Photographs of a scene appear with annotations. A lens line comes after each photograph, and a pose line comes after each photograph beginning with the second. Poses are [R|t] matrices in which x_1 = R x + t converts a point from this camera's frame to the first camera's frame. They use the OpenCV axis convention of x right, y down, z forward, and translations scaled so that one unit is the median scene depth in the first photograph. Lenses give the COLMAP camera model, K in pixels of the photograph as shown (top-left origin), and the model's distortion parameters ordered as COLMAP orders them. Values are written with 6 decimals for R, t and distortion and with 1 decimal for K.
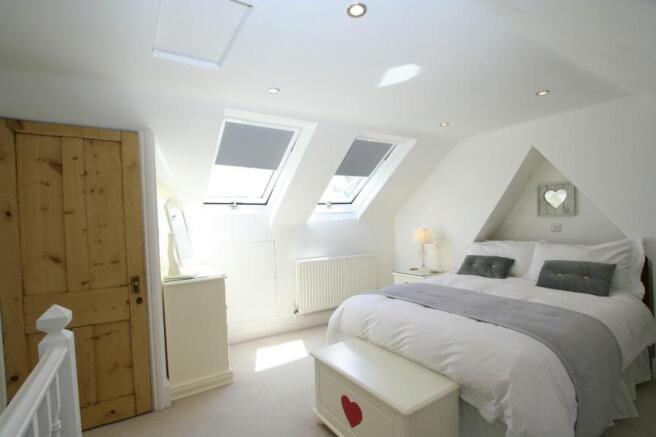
lens RADIAL K [[314.8, 0, 324.3], [0, 314.8, 218.1], [0, 0, 1]] dist [-0.003293, -0.000120]
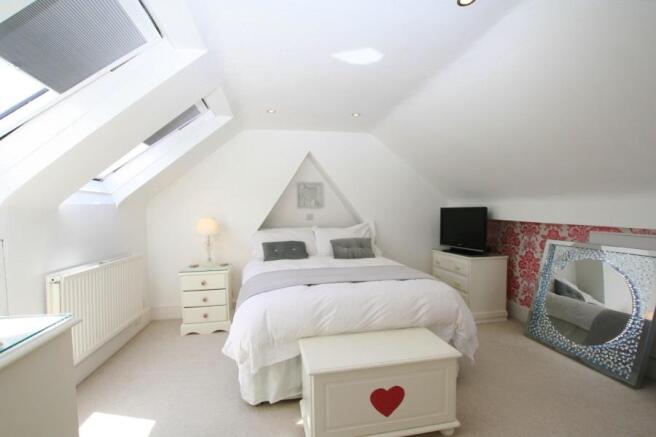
lens RADIAL K [[314.8, 0, 326.4], [0, 314.8, 218.9], [0, 0, 1]] dist [-0.003293, -0.000120]
pose [[0.381498, 0.004384, 0.924359, -0.582633], [-0.006000, 0.999979, -0.002266, 0.054781], [-0.924350, -0.004682, 0.381516, 0.559264]]
